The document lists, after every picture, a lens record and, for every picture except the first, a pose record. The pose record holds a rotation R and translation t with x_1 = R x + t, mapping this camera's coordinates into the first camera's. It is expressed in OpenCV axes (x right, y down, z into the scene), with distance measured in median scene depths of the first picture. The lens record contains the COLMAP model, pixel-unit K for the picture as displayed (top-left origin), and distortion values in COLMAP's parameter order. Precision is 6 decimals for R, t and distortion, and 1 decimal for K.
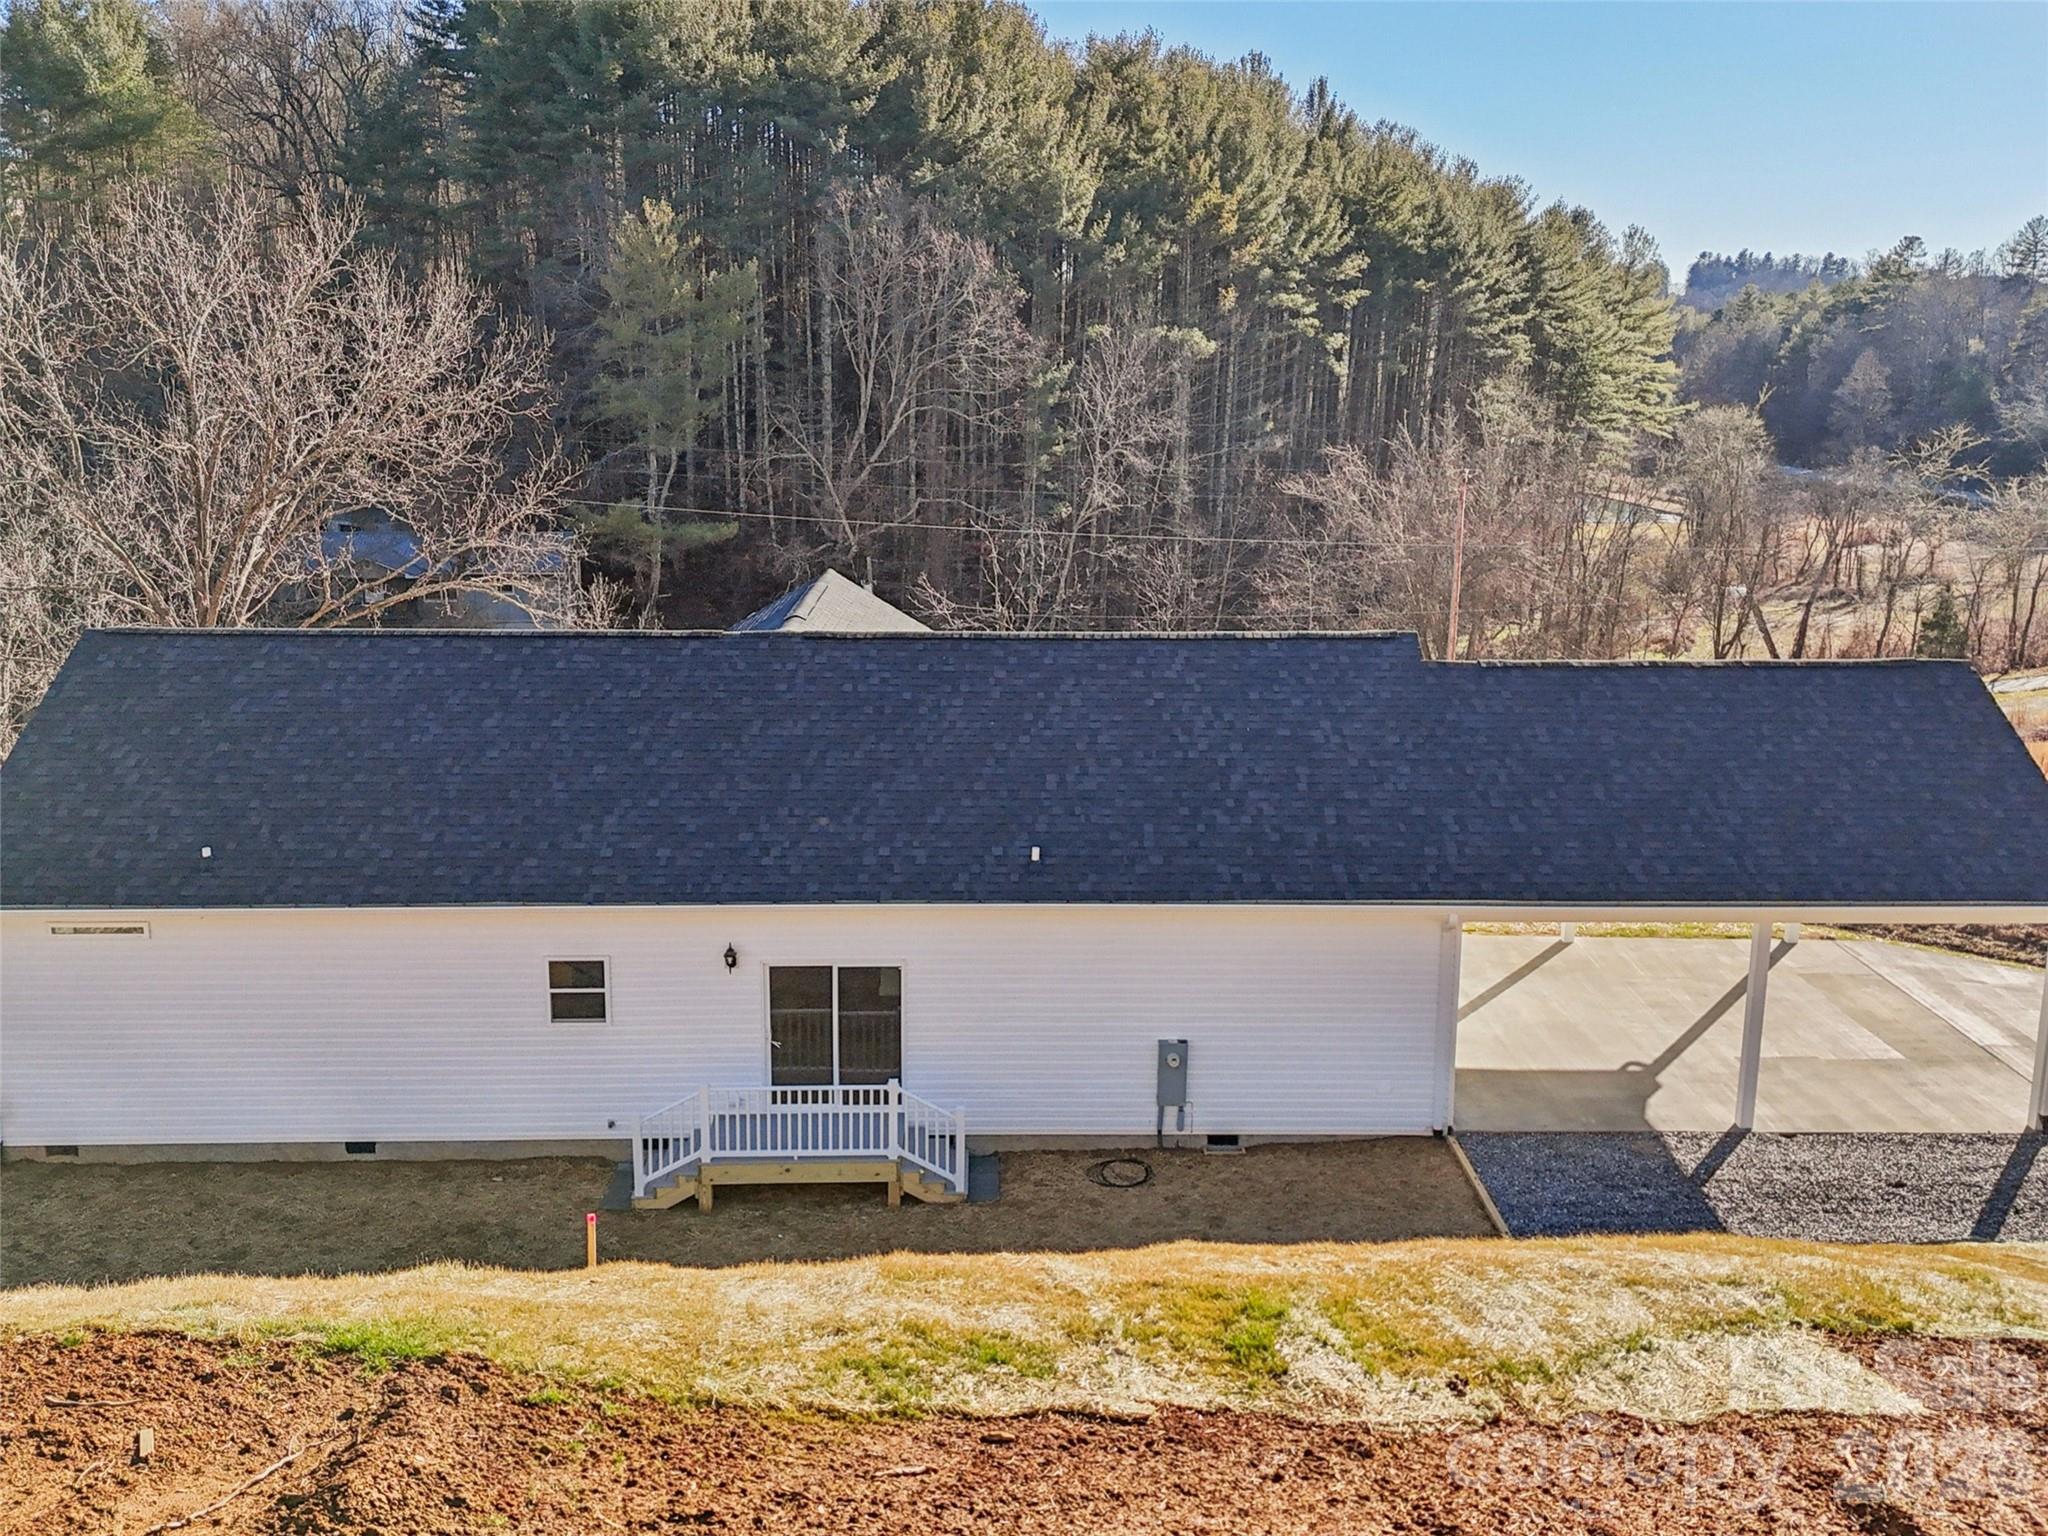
lens RADIAL K [[1712.8, 0, 1023.7], [0, 1712.8, 825.1], [0, 0, 1]] dist [0.083612, -0.090330]
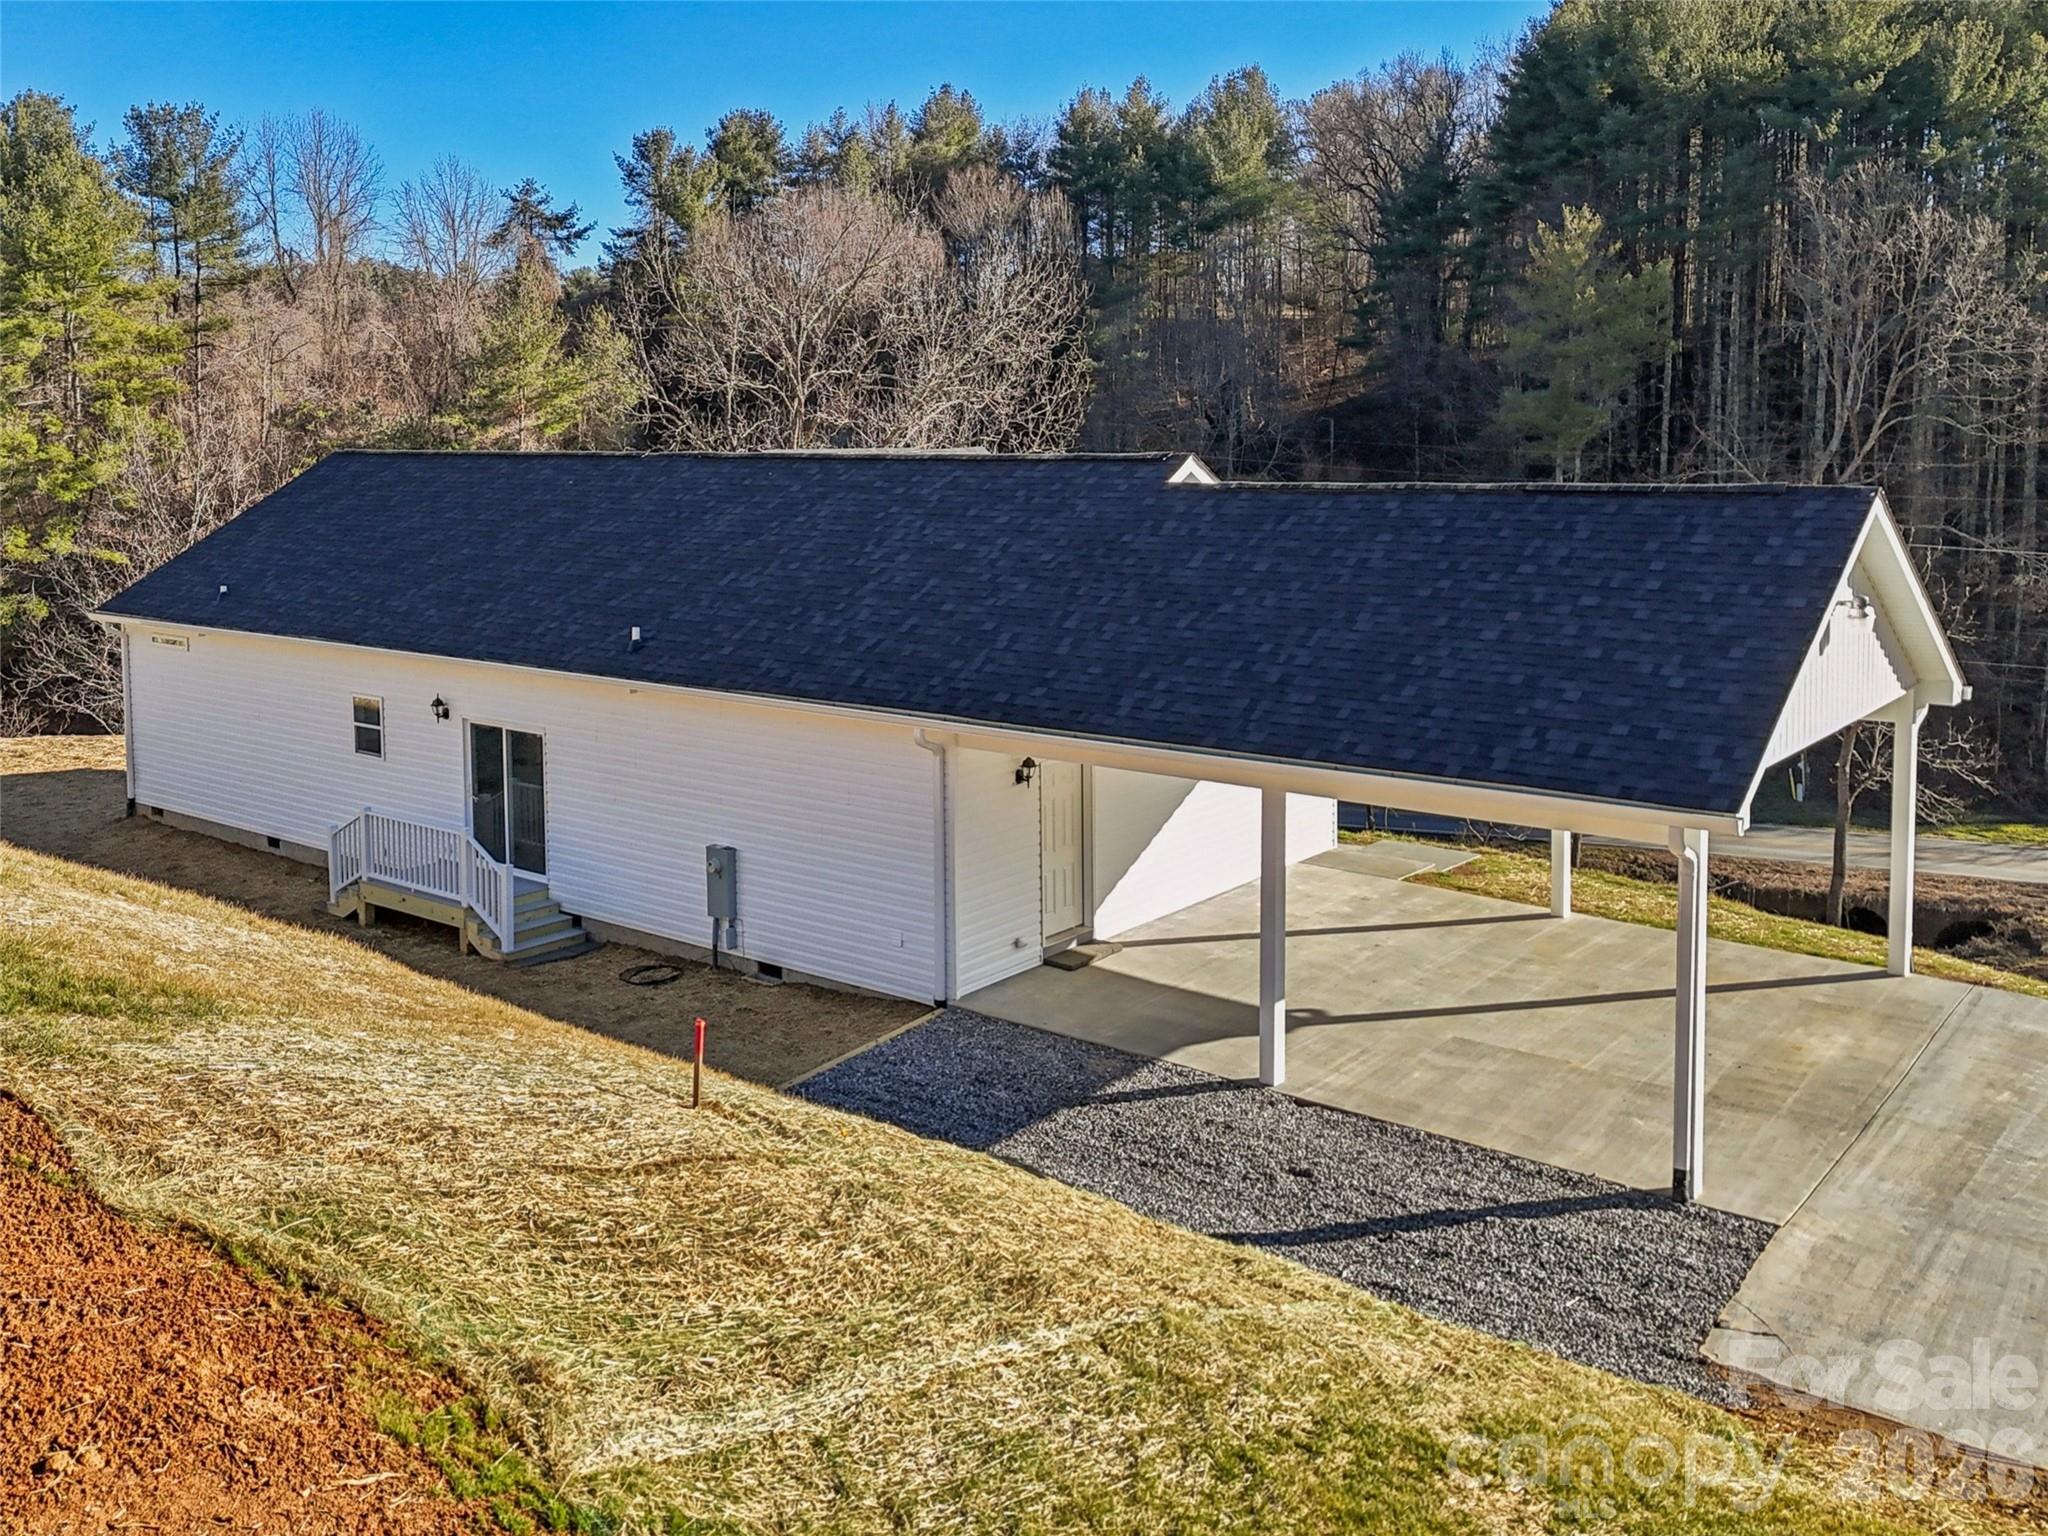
lens RADIAL K [[1701.1, 0, 1024.0], [0, 1701.1, 768.0], [0, 0, 1]] dist [0.041950, -0.005485]
pose [[0.775578, 0.110673, -0.621474, 0.776610], [-0.155467, 0.987675, -0.018131, 0.074462], [0.611808, 0.110681, 0.783225, 0.373280]]
